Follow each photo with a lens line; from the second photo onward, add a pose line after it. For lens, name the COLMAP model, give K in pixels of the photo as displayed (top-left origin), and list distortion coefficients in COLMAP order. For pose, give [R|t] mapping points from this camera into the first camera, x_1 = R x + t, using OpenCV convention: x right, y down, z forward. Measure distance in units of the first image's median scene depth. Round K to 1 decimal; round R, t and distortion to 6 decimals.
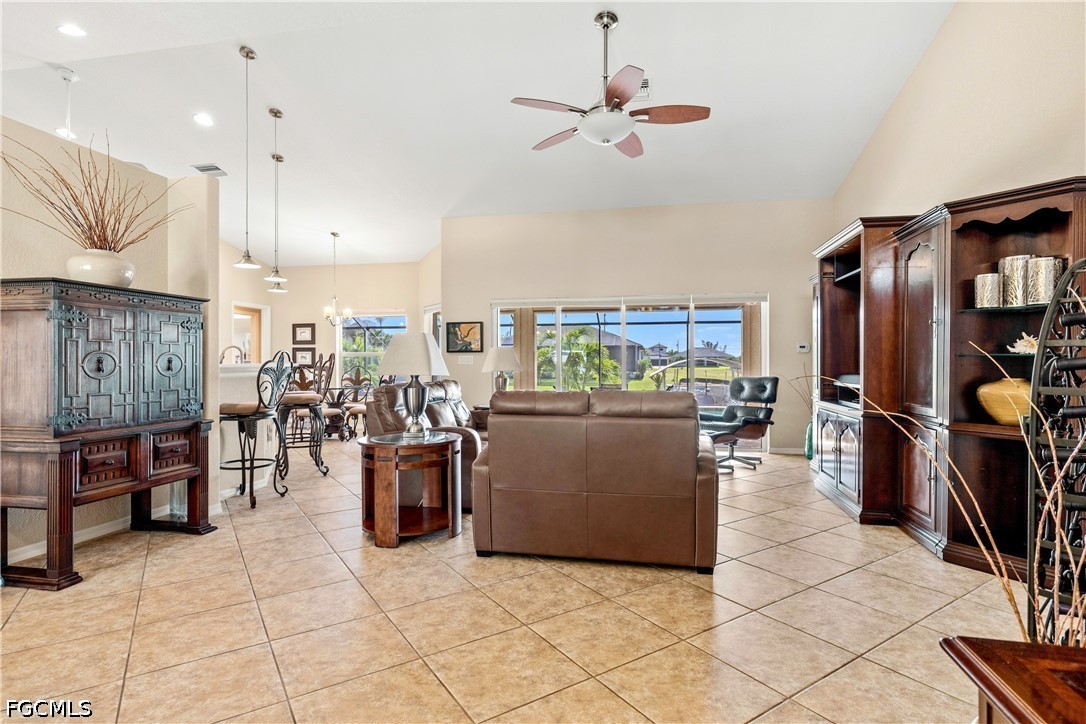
lens RADIAL K [[546.6, 0, 553.3], [0, 546.6, 367.3], [0, 0, 1]] dist [-0.005111, 0.000420]
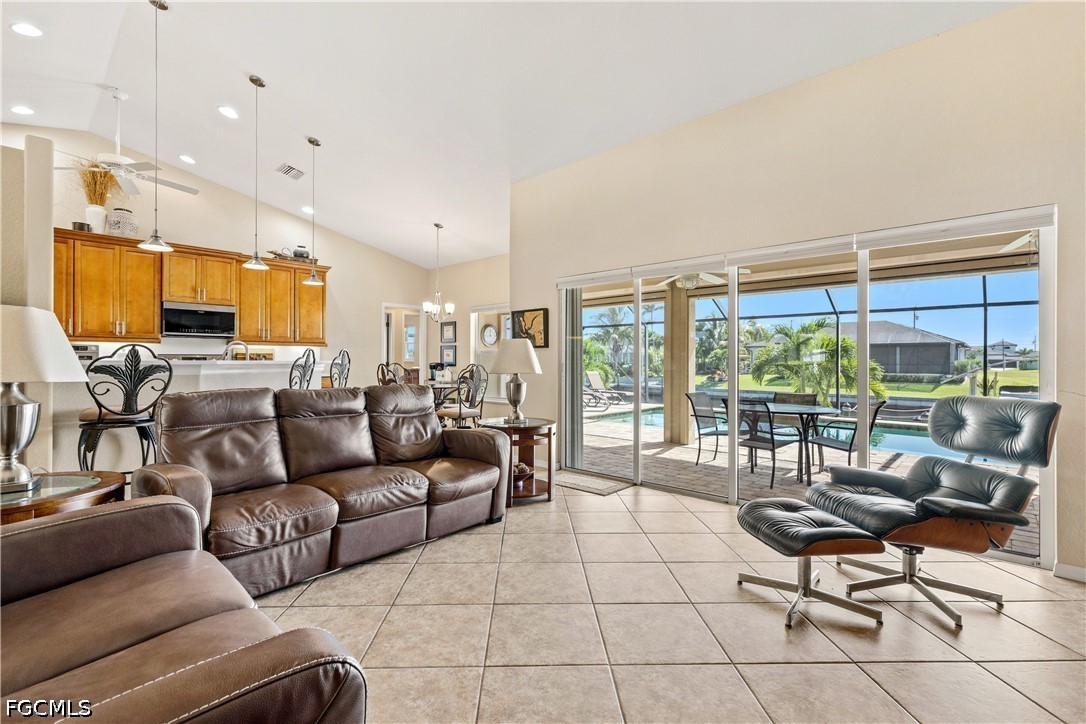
lens RADIAL K [[488.0, 0, 548.4], [0, 488.0, 362.2], [0, 0, 1]] dist [0.008735, -0.002240]
pose [[0.845469, 0.007506, -0.533971, 0.260817], [-0.011500, 0.999925, -0.004152, -0.004793], [0.533900, 0.009651, 0.845492, 0.455707]]
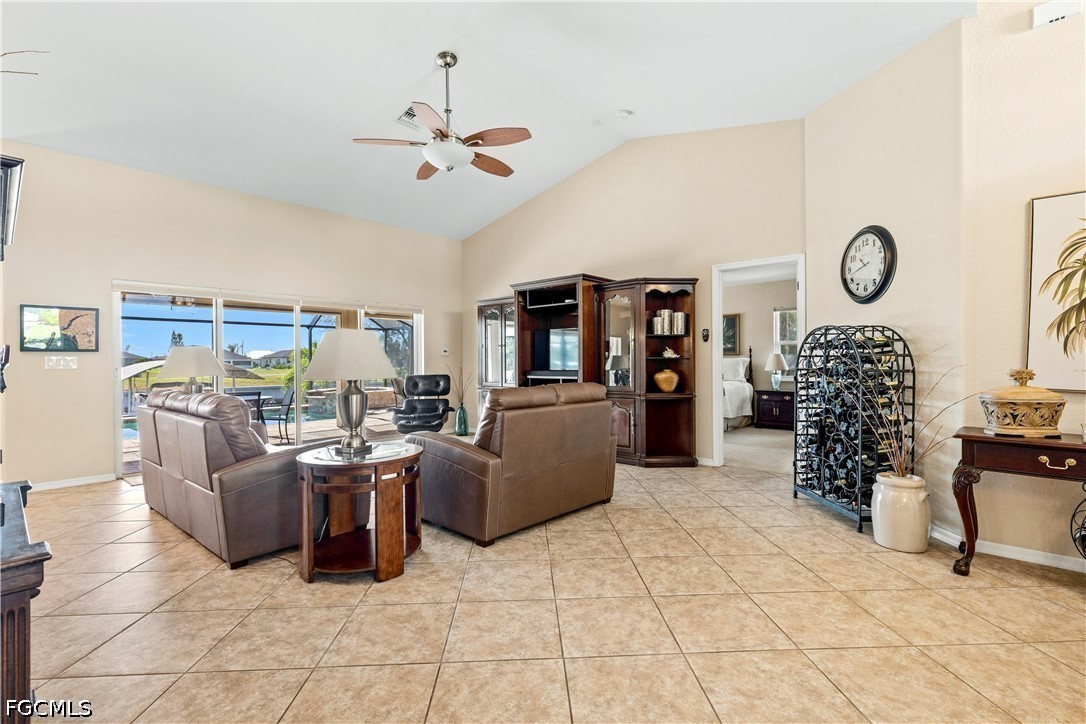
lens RADIAL K [[488.0, 0, 547.2], [0, 488.0, 366.3], [0, 0, 1]] dist [0.008735, -0.002240]
pose [[0.522067, -0.011451, 0.852827, -0.400445], [0.014798, 0.999881, 0.004366, -0.002990], [-0.852776, 0.010341, 0.522175, 0.182700]]
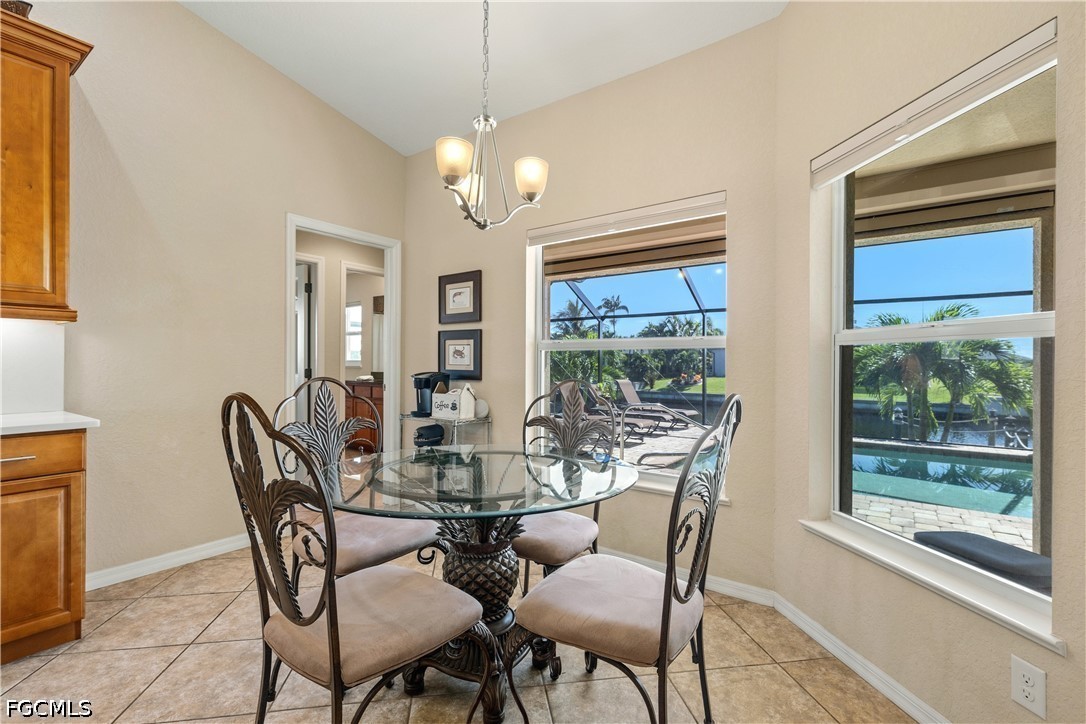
lens RADIAL K [[488.0, 0, 552.0], [0, 488.0, 366.4], [0, 0, 1]] dist [0.008735, -0.002240]
pose [[0.902184, 0.006663, -0.431300, -0.318682], [-0.008348, 0.999963, -0.002013, -0.011405], [0.431270, 0.005417, 0.902206, 0.958061]]
